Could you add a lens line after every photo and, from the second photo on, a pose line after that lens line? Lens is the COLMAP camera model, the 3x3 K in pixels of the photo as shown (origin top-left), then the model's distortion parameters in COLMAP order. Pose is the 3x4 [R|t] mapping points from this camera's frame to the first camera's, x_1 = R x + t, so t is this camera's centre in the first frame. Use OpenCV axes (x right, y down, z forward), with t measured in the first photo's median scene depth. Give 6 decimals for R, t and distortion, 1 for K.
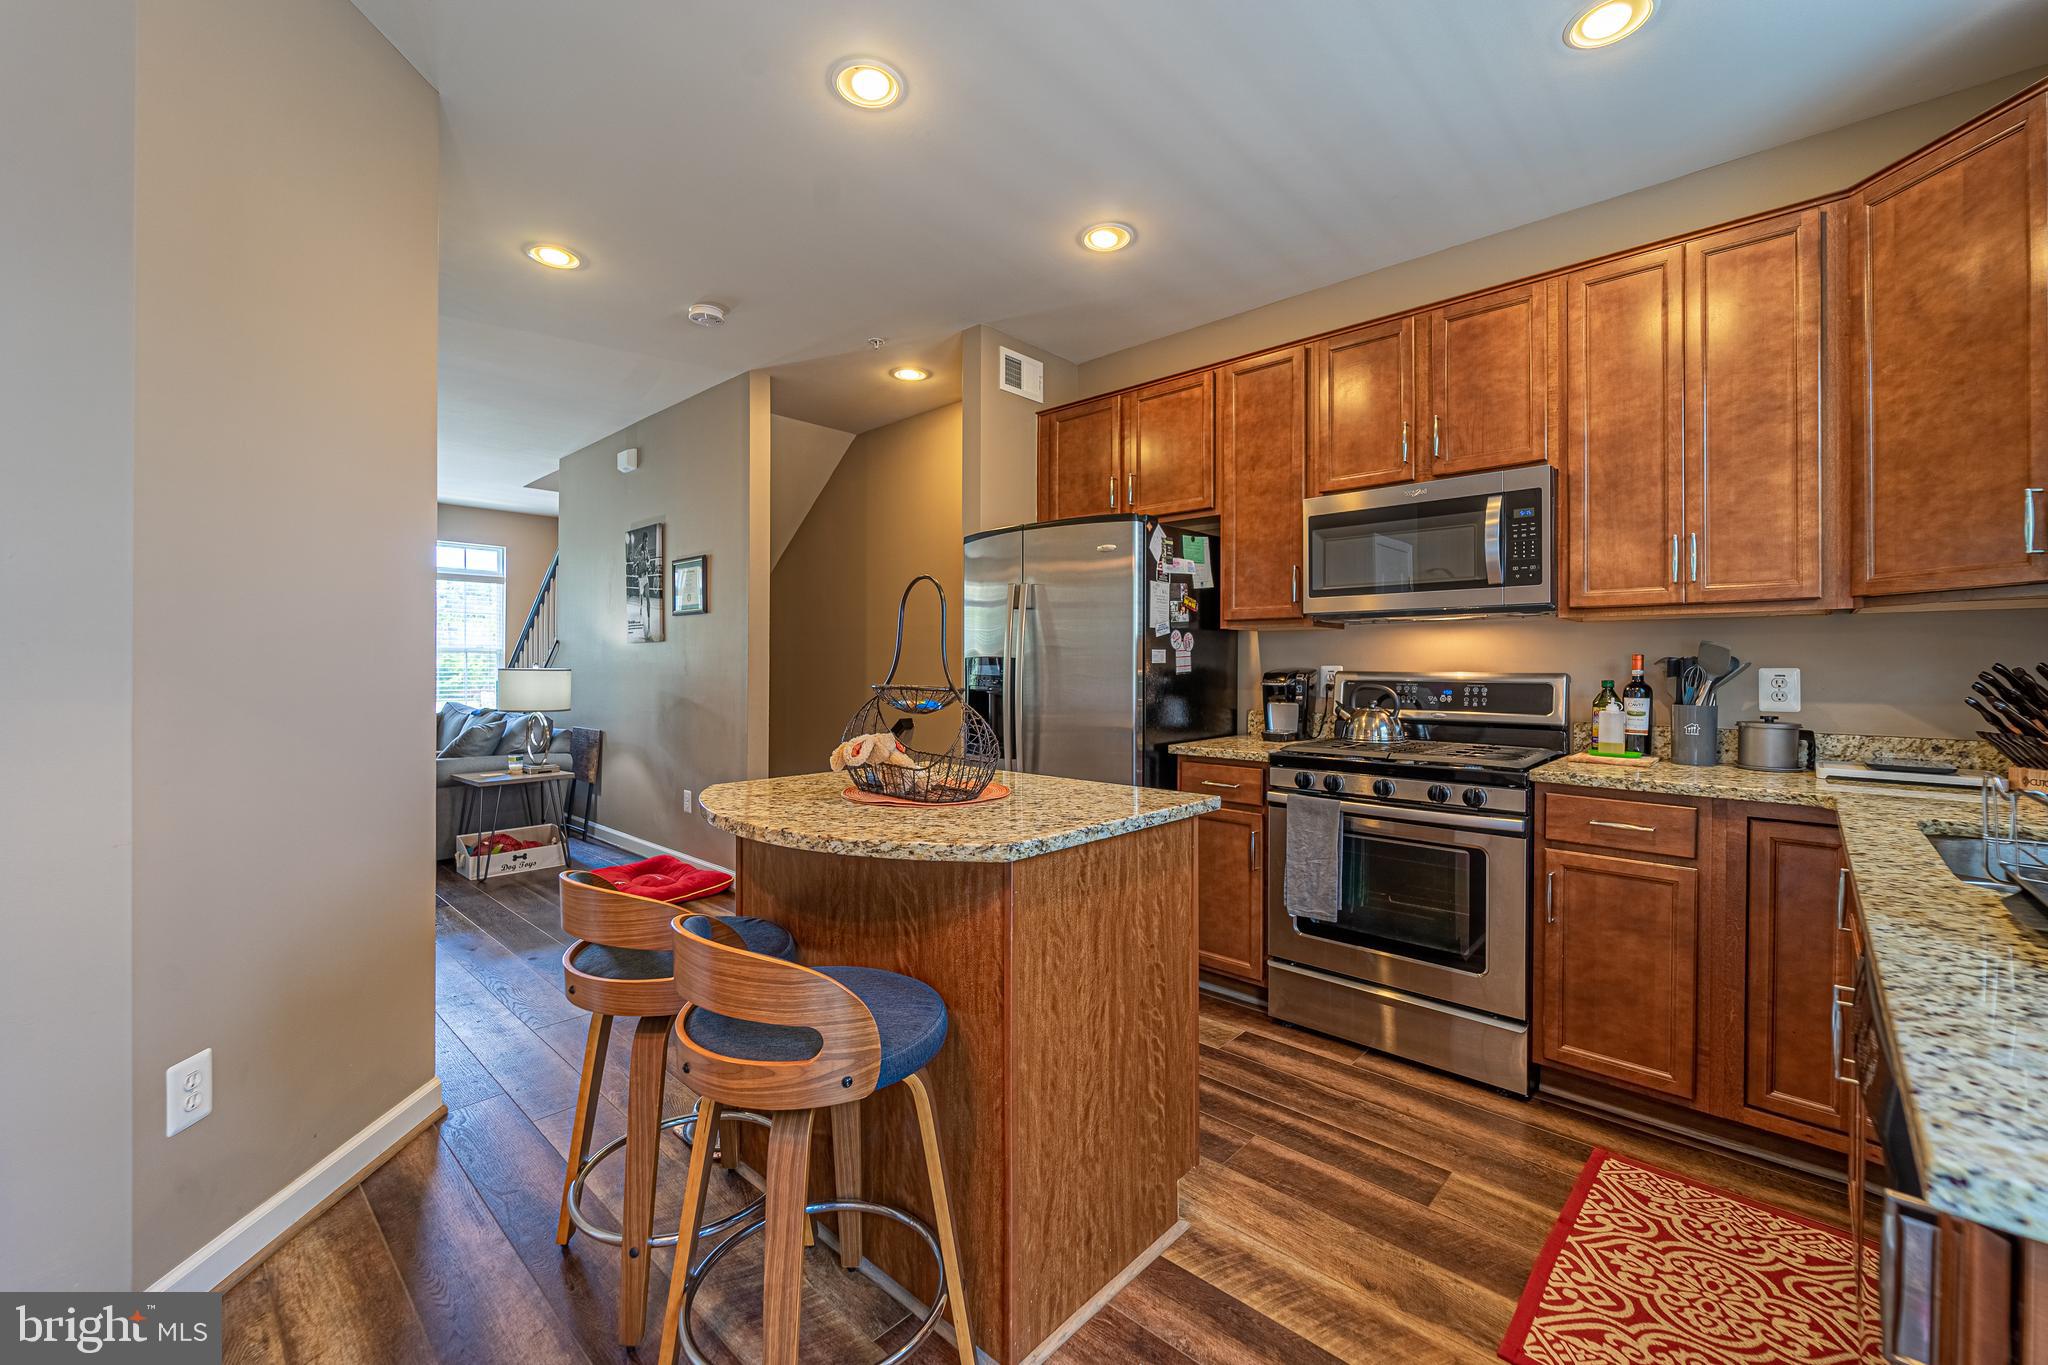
lens RADIAL K [[829.7, 0, 998.5], [0, 829.7, 666.4], [0, 0, 1]] dist [0.003642, -0.001922]
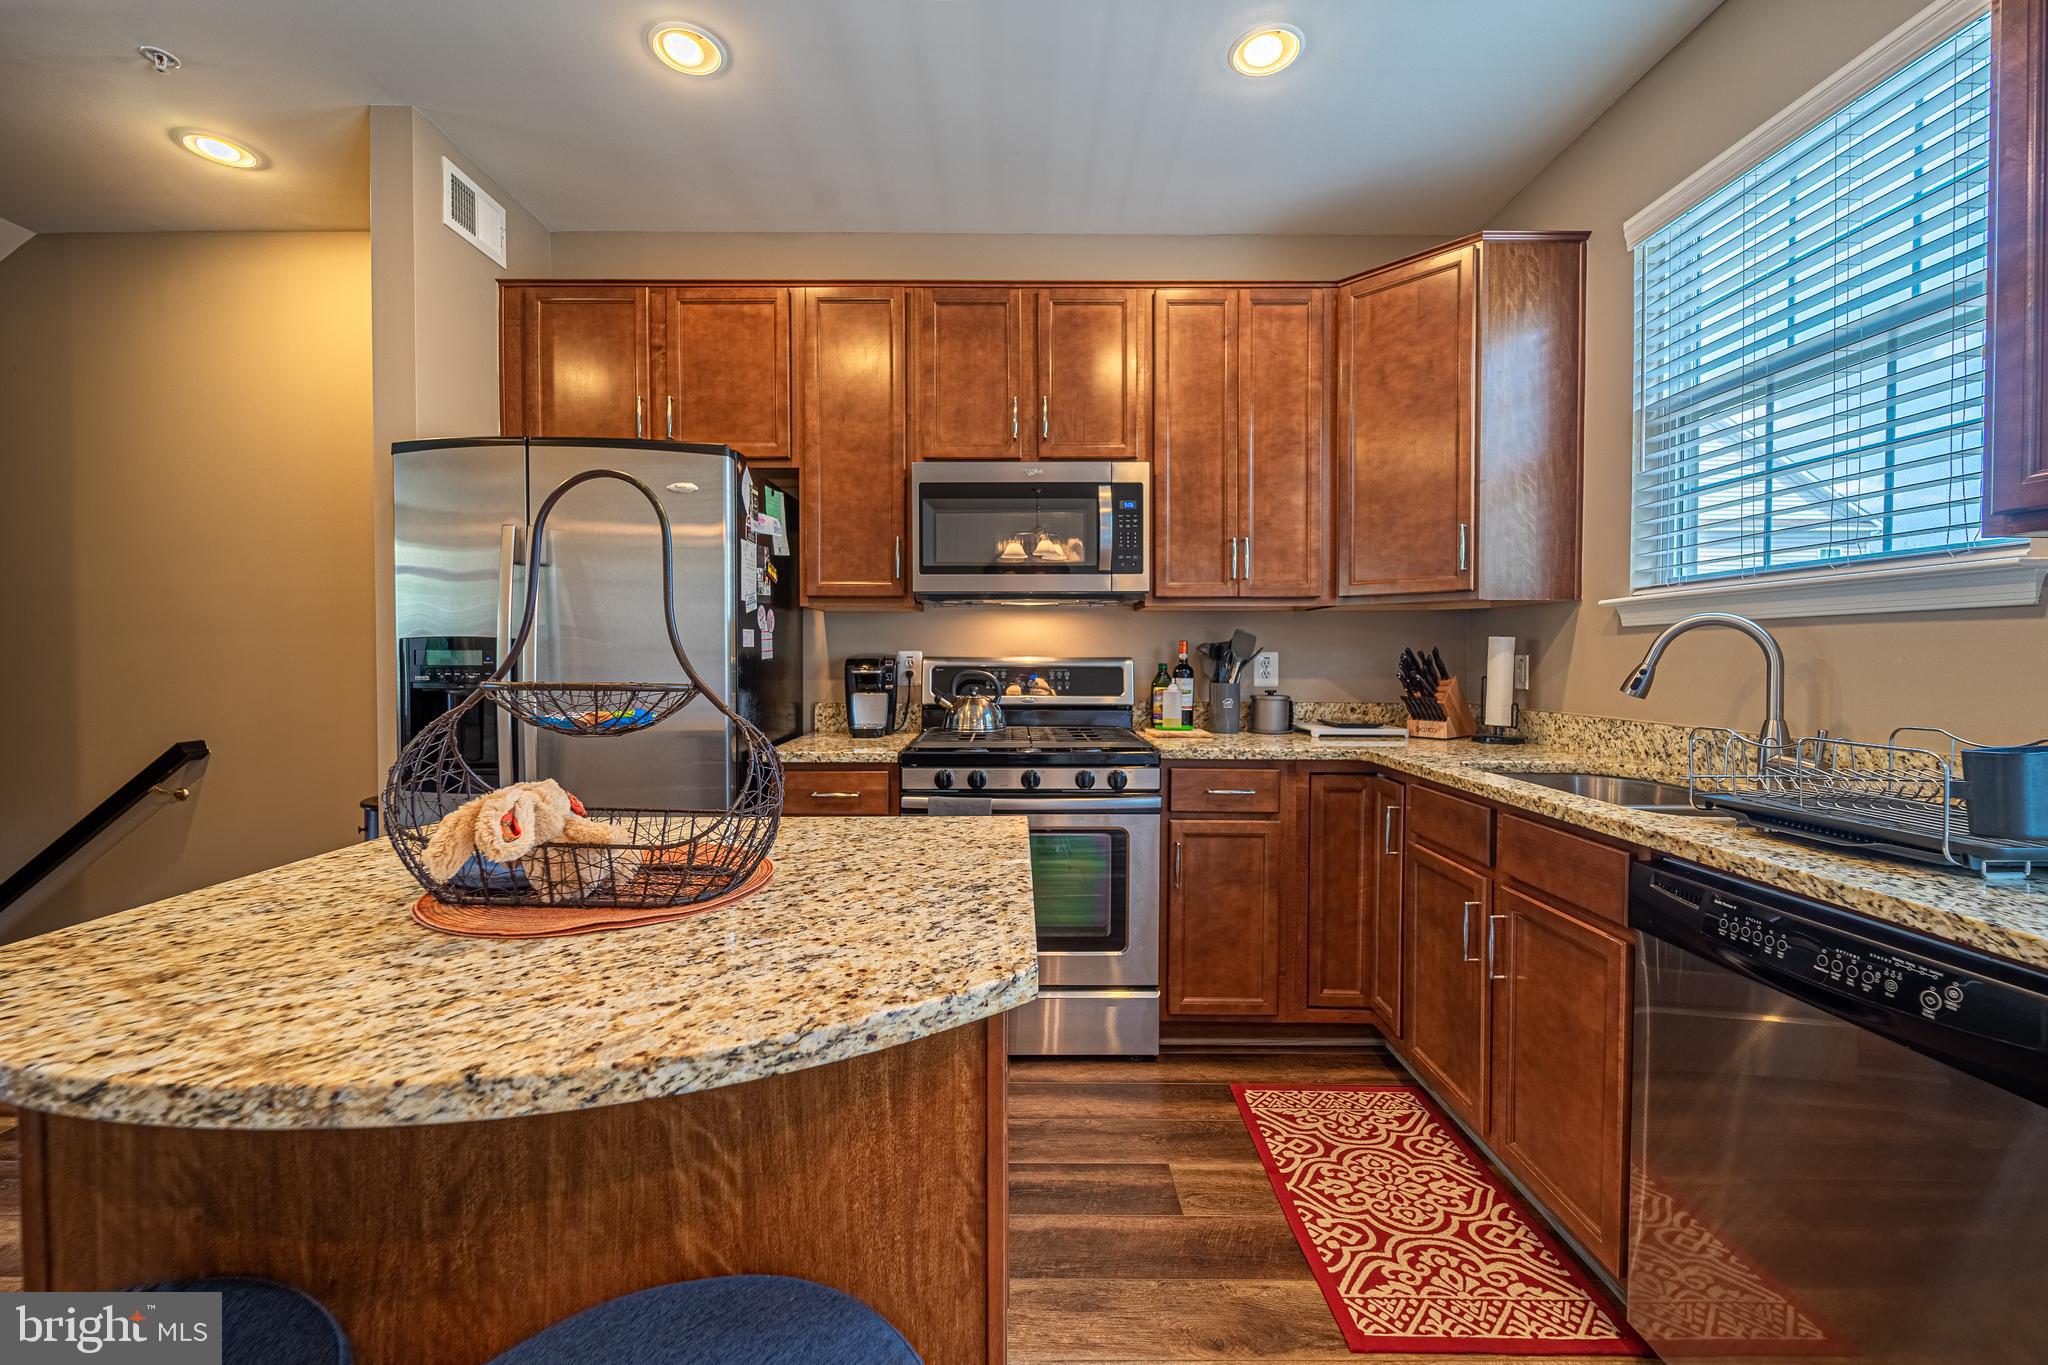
lens RADIAL K [[829.7, 0, 1017.7], [0, 829.7, 672.7], [0, 0, 1]] dist [0.003642, -0.001922]
pose [[0.719268, -0.016581, 0.694535, -0.213016], [0.003616, 0.999791, 0.020123, 0.006557], [-0.694723, -0.011962, 0.719178, 0.356373]]
